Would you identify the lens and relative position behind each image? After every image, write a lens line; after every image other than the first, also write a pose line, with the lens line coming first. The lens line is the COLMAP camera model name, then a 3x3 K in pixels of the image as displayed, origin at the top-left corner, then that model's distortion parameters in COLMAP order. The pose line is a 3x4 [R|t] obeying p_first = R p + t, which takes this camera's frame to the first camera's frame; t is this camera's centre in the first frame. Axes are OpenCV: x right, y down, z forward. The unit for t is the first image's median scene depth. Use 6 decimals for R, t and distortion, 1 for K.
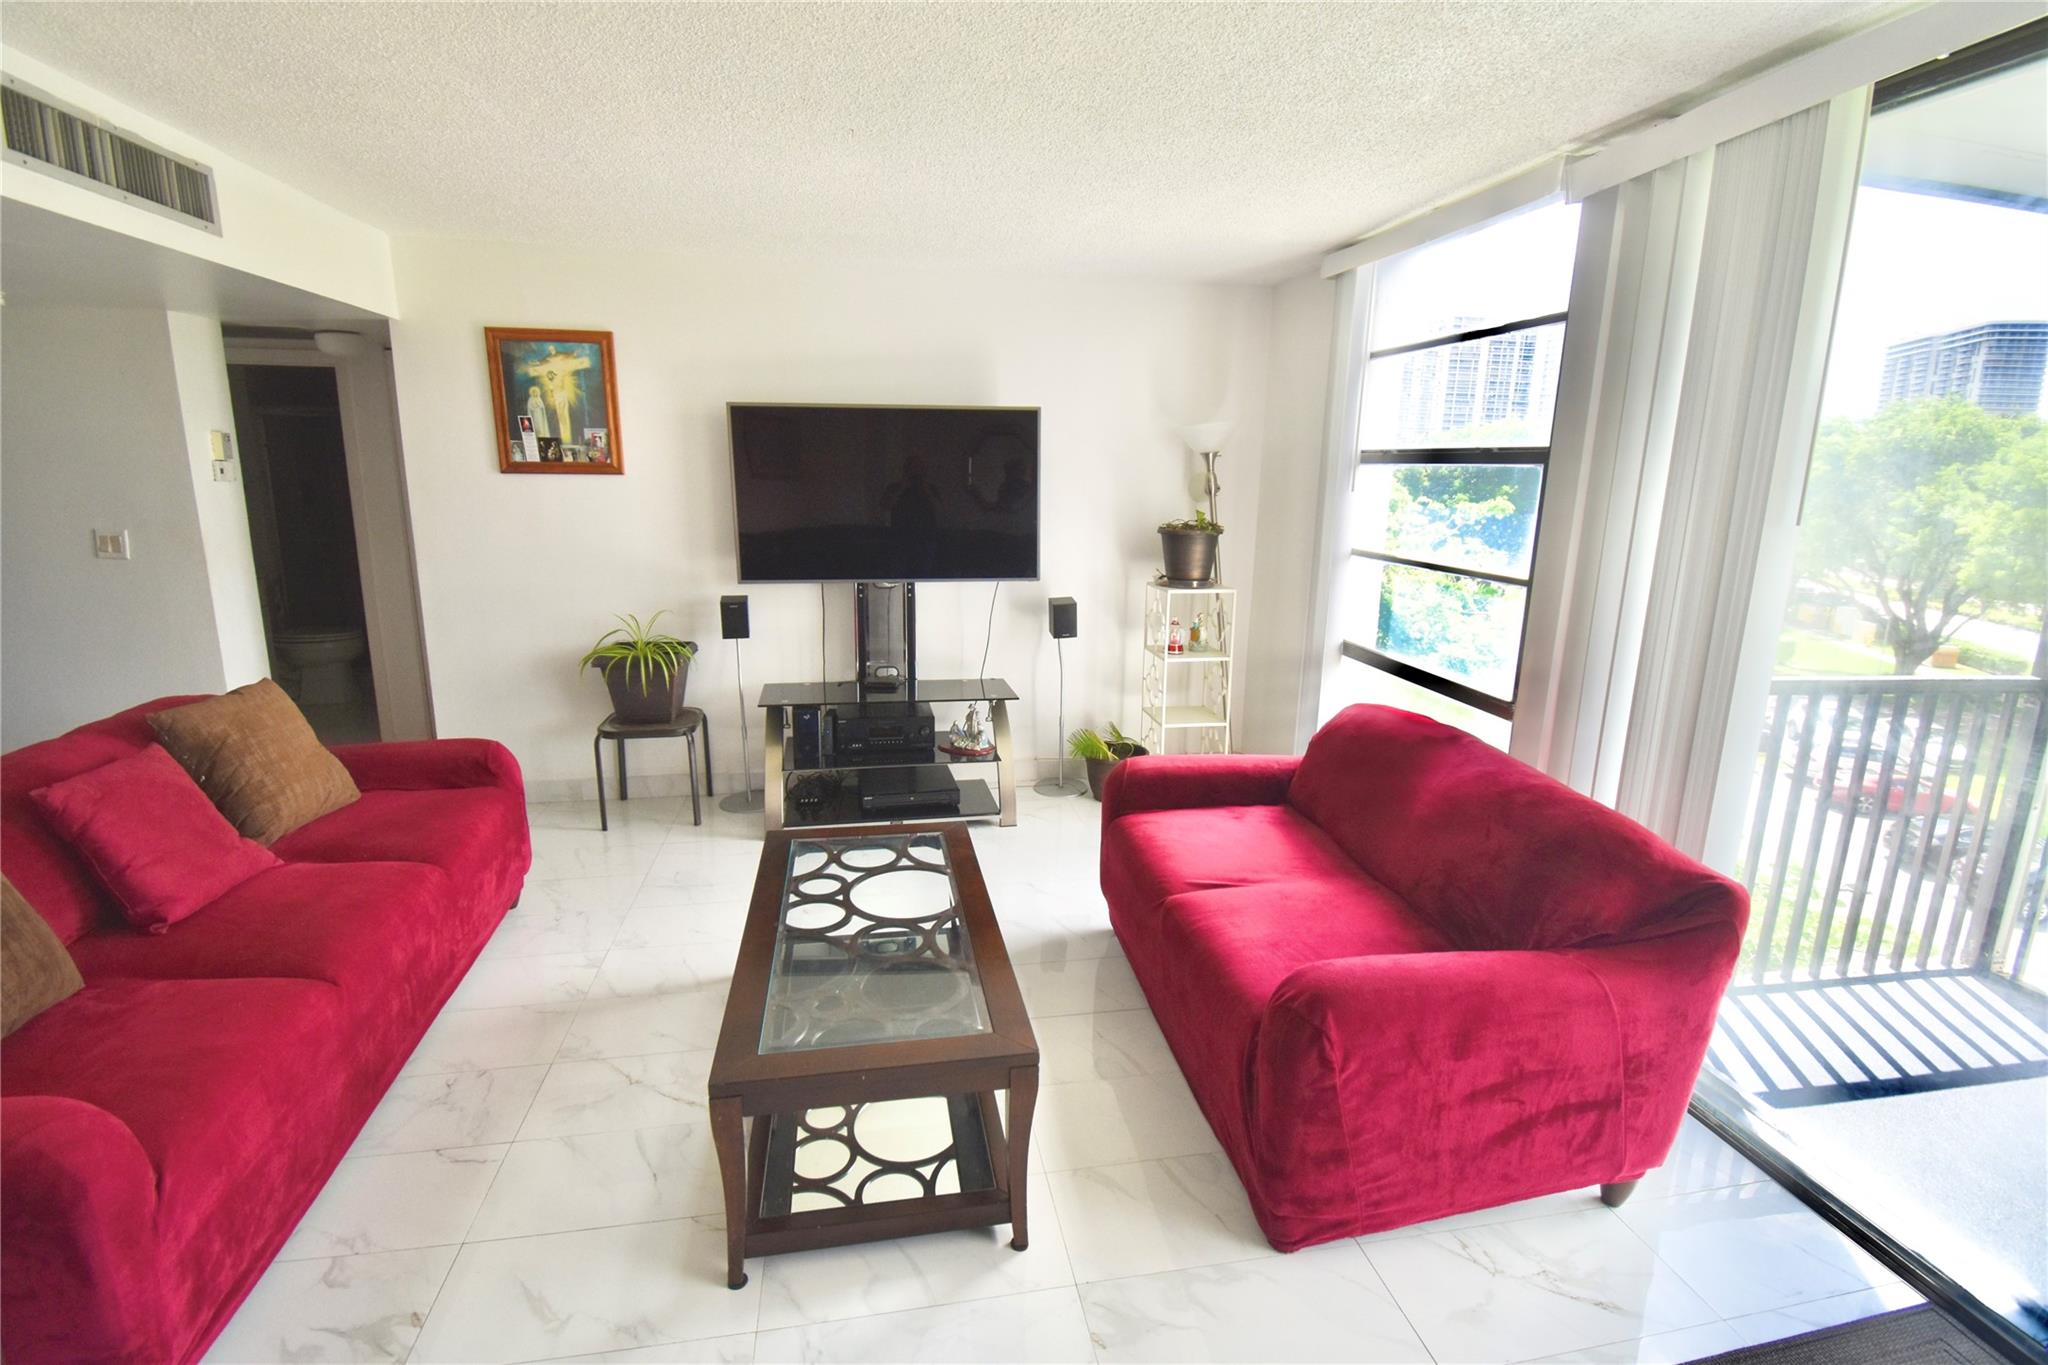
lens RADIAL K [[907.6, 0, 1024.0], [0, 907.6, 682.5], [0, 0, 1]] dist [0.002601, -0.017685]
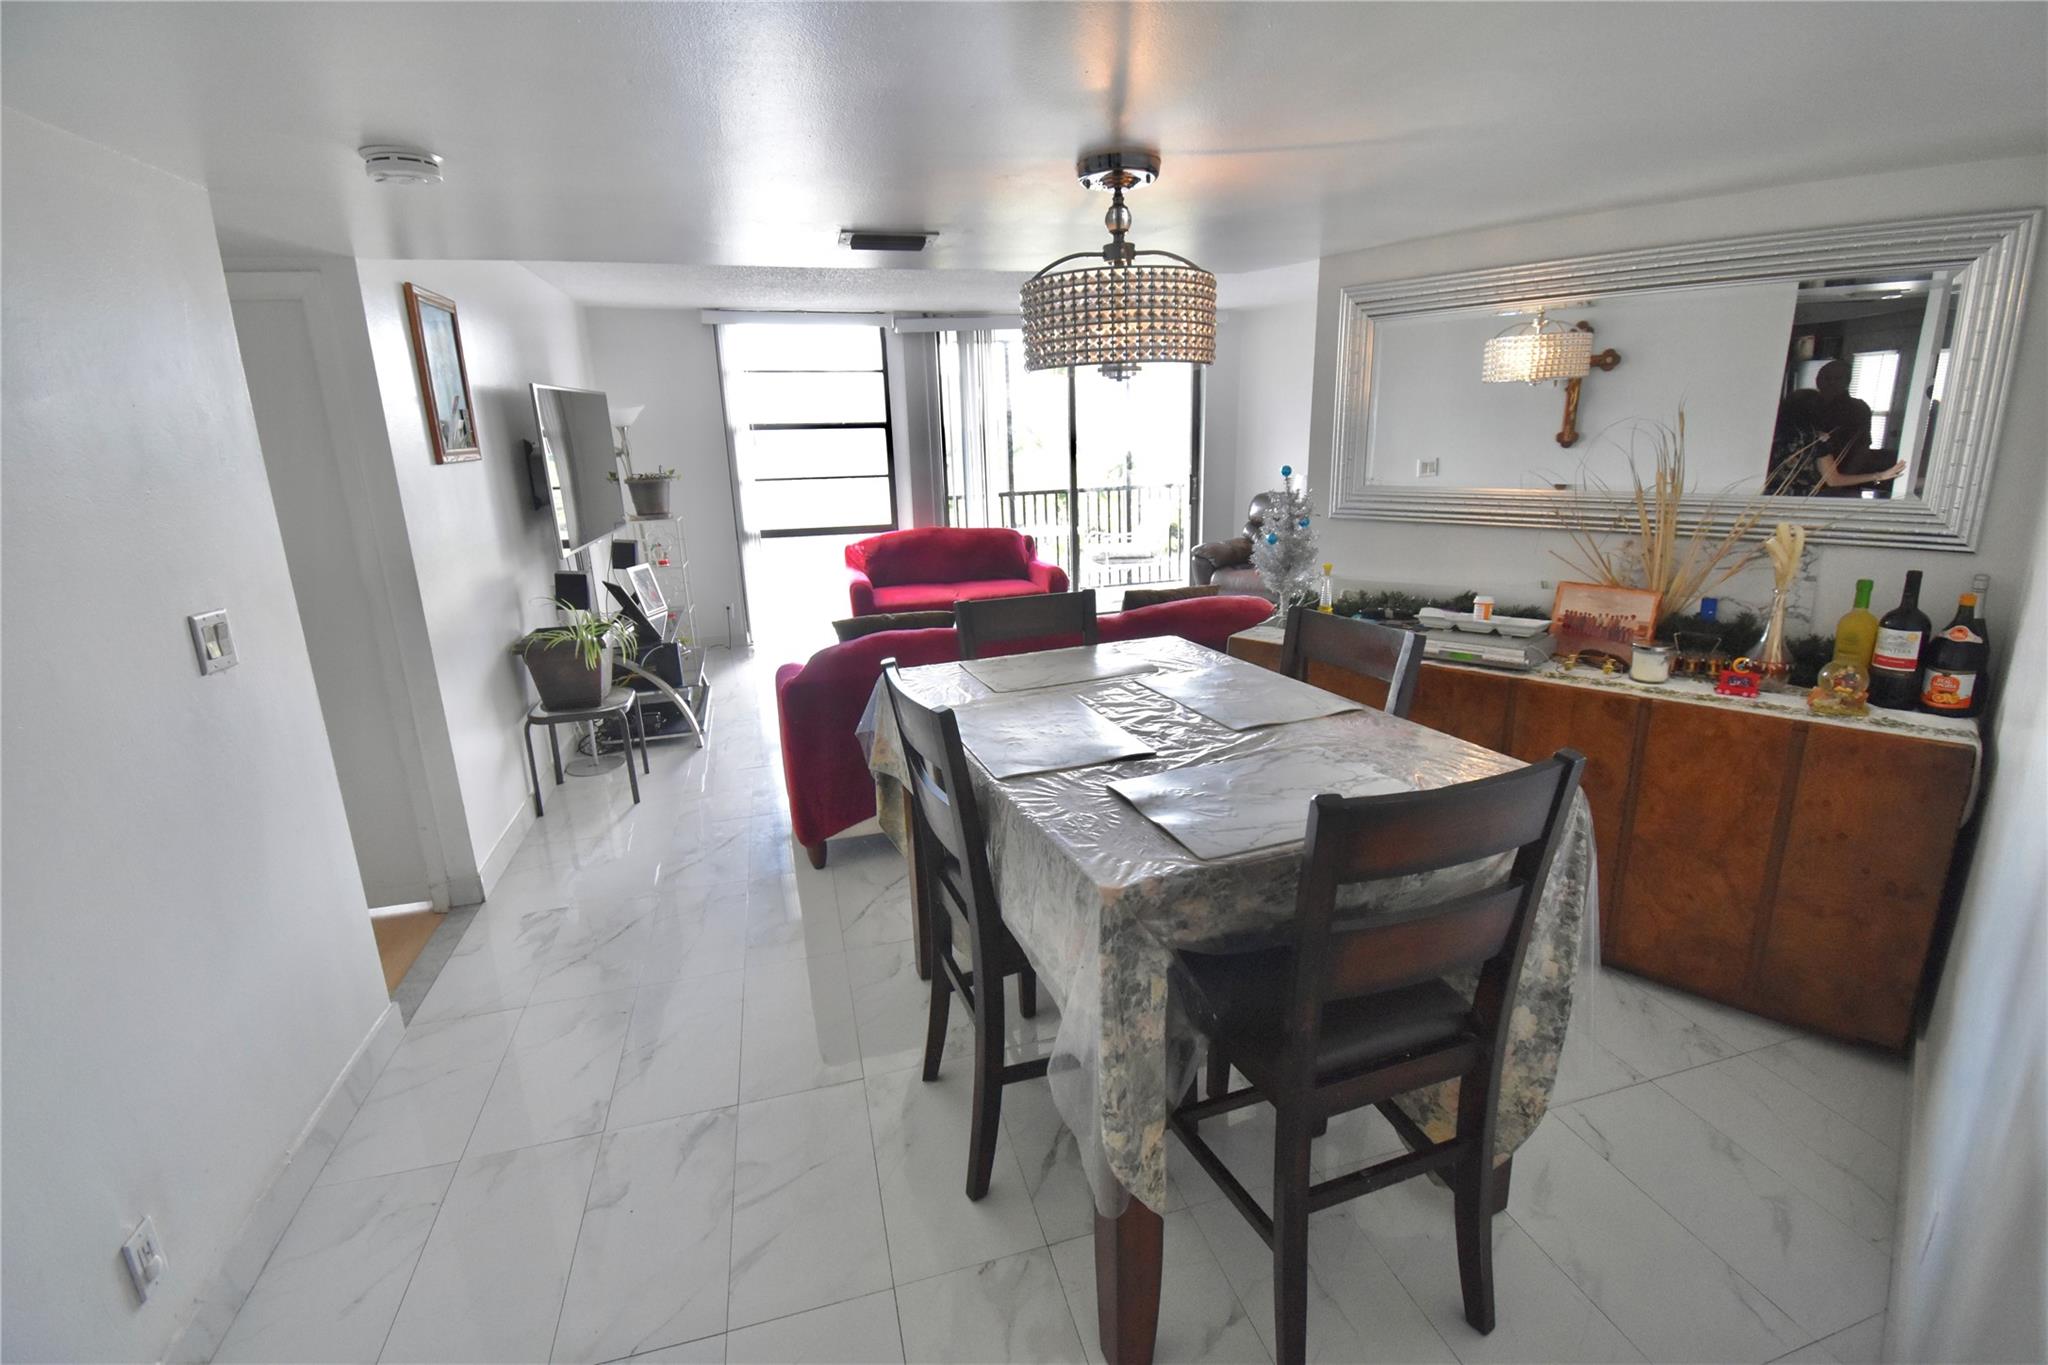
lens RADIAL K [[907.6, 0, 1024.0], [0, 907.6, 682.5], [0, 0, 1]] dist [0.002601, -0.017685]
pose [[-0.084589, -0.279273, 0.956478, -1.664842], [0.255232, 0.921820, 0.291726, -0.173352], [-0.963173, 0.268800, -0.006697, 0.638100]]
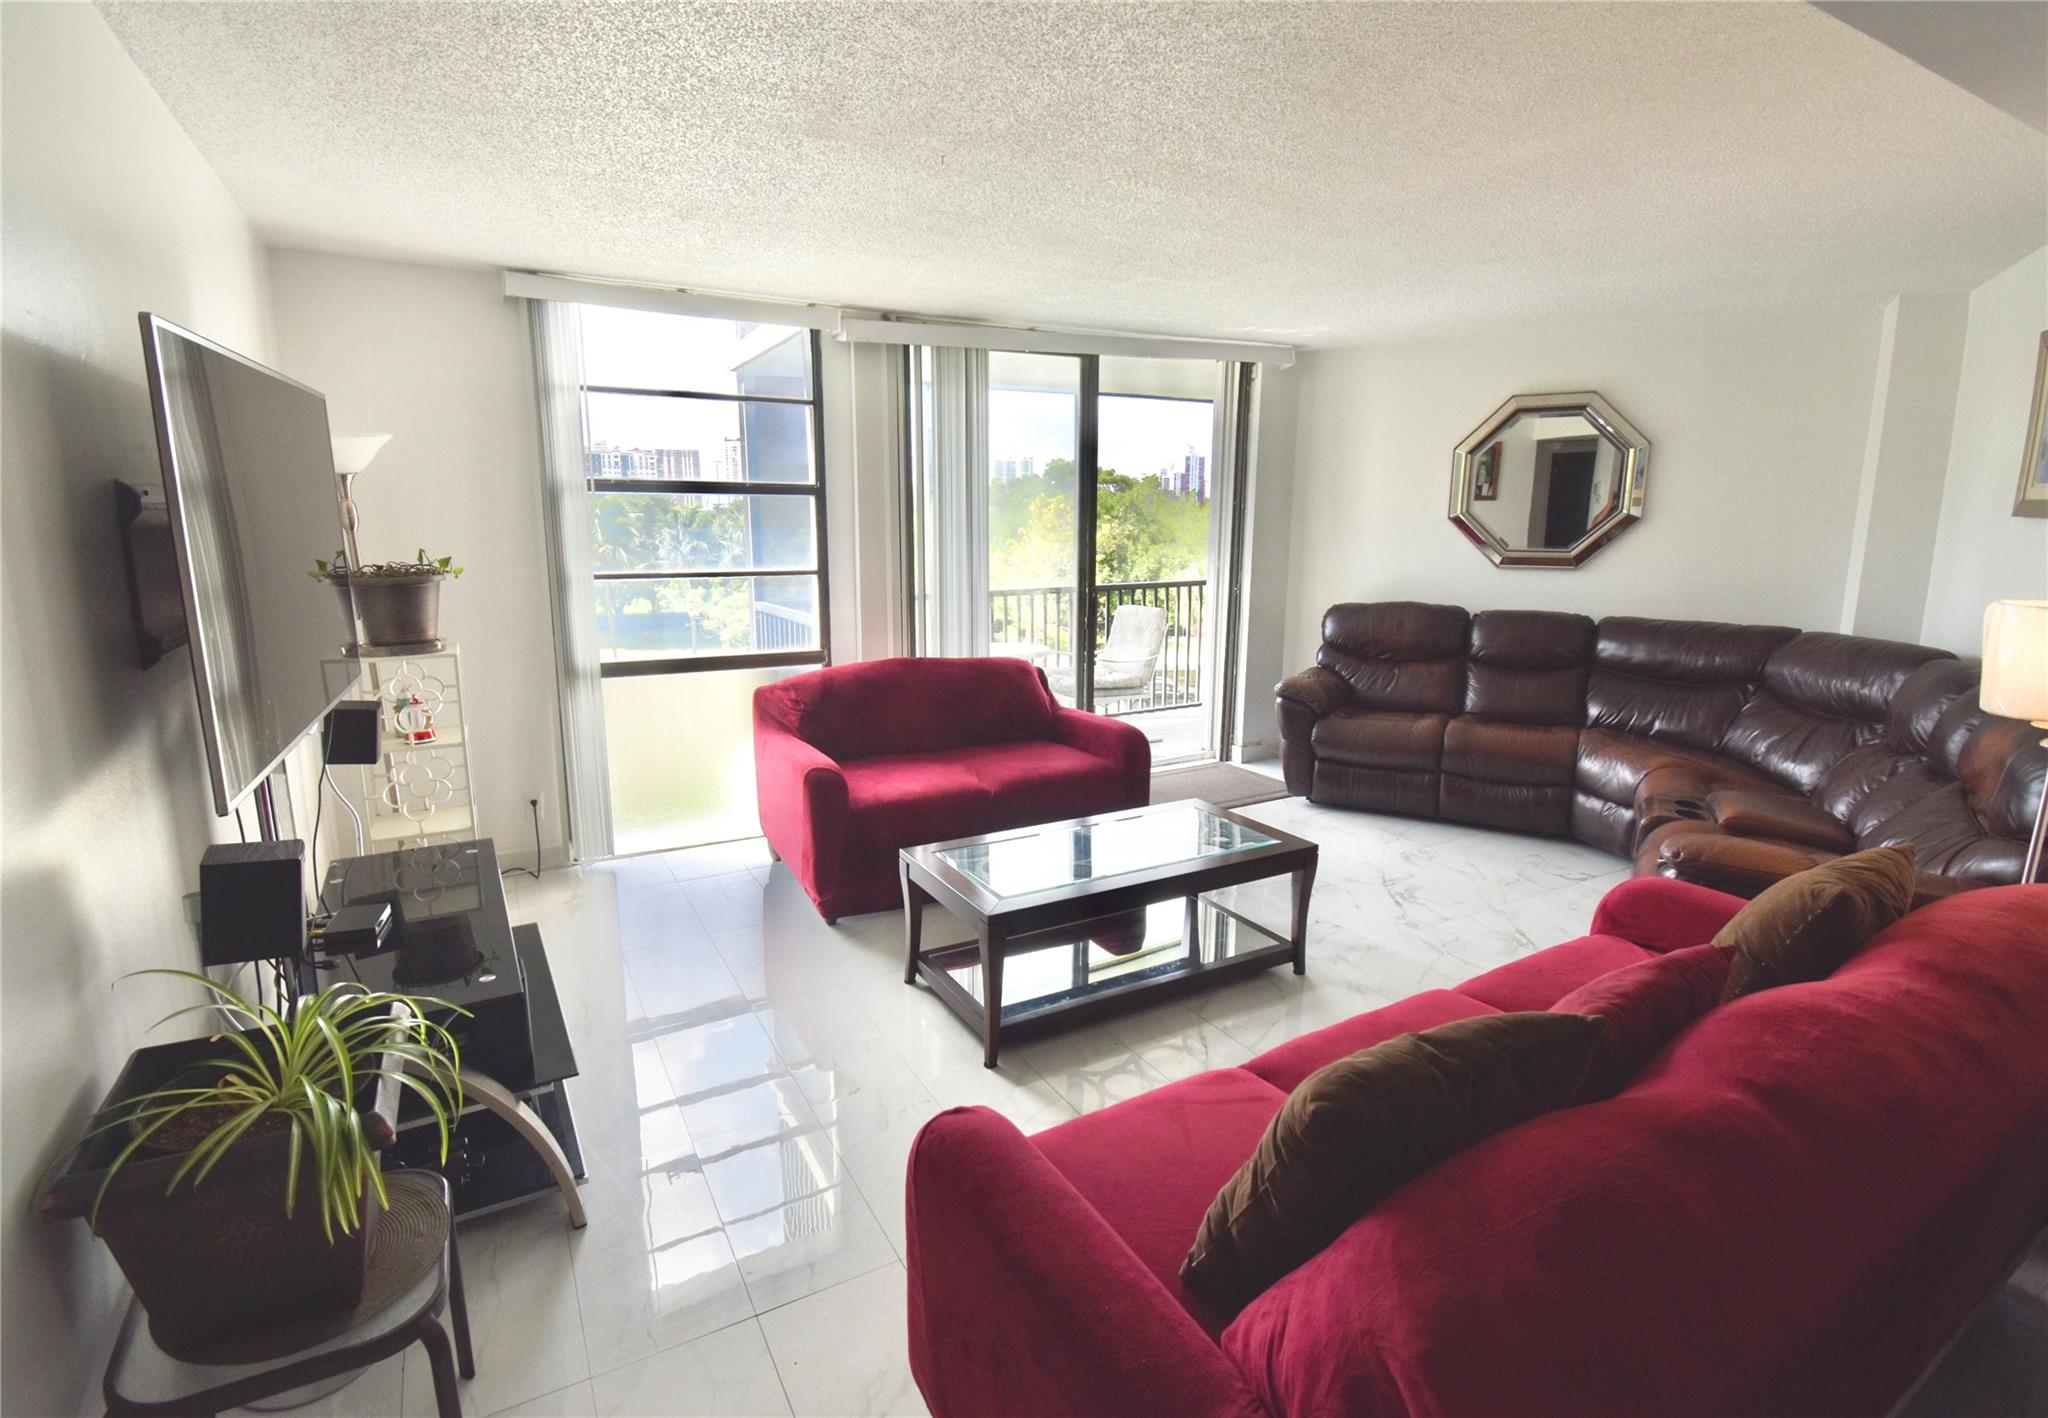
lens RADIAL K [[988.1, 0, 995.9], [0, 988.1, 712.5], [0, 0, 1]] dist [0.001091, 0.000377]
pose [[-0.307168, -0.205490, 0.929205, -0.913197], [0.212750, 0.936869, 0.277513, -0.227772], [-0.927570, 0.282932, -0.244058, 0.953319]]
